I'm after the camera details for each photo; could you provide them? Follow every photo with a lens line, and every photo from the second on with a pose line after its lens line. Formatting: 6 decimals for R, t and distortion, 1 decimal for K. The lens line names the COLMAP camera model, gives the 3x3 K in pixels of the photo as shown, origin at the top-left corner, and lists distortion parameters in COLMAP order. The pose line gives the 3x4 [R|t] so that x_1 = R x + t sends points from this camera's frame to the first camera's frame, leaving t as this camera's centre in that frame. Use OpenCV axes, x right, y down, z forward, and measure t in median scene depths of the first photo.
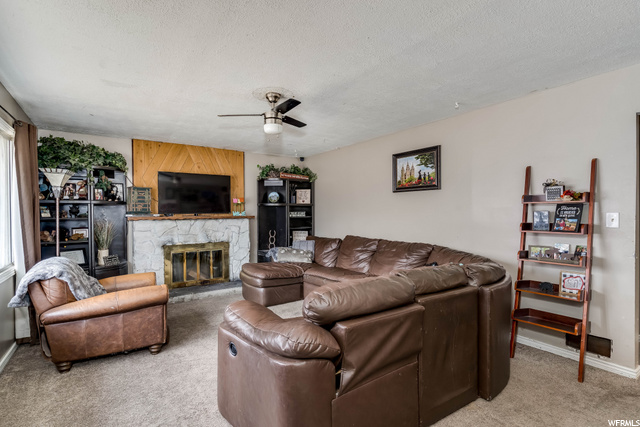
lens RADIAL K [[307.8, 0, 318.4], [0, 307.8, 210.7], [0, 0, 1]] dist [-0.014355, 0.000291]
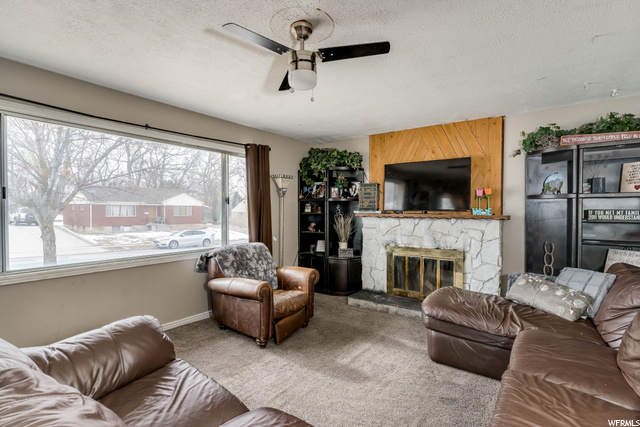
lens RADIAL K [[307.8, 0, 318.4], [0, 307.8, 210.7], [0, 0, 1]] dist [-0.014355, 0.000291]
pose [[0.319778, 0.013666, -0.947394, 0.295520], [-0.000613, 0.999899, 0.014217, -0.002213], [0.947492, -0.003966, 0.319754, 0.516861]]
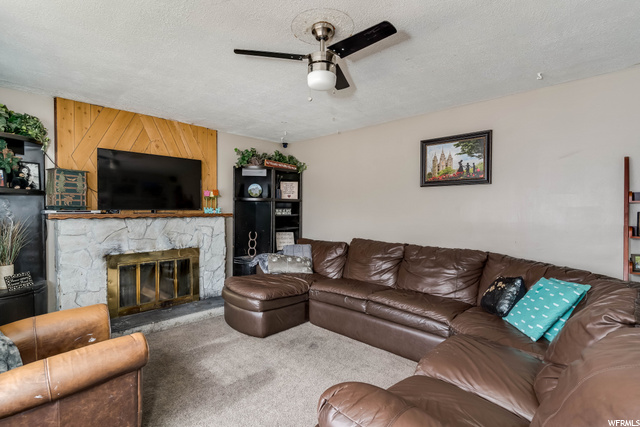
lens RADIAL K [[307.8, 0, 318.4], [0, 307.8, 210.7], [0, 0, 1]] dist [-0.014355, 0.000291]
pose [[0.978874, 0.010466, 0.204198, -0.179015], [-0.012157, 0.999901, 0.007026, 0.002026], [-0.204105, -0.009360, 0.978904, 0.230264]]
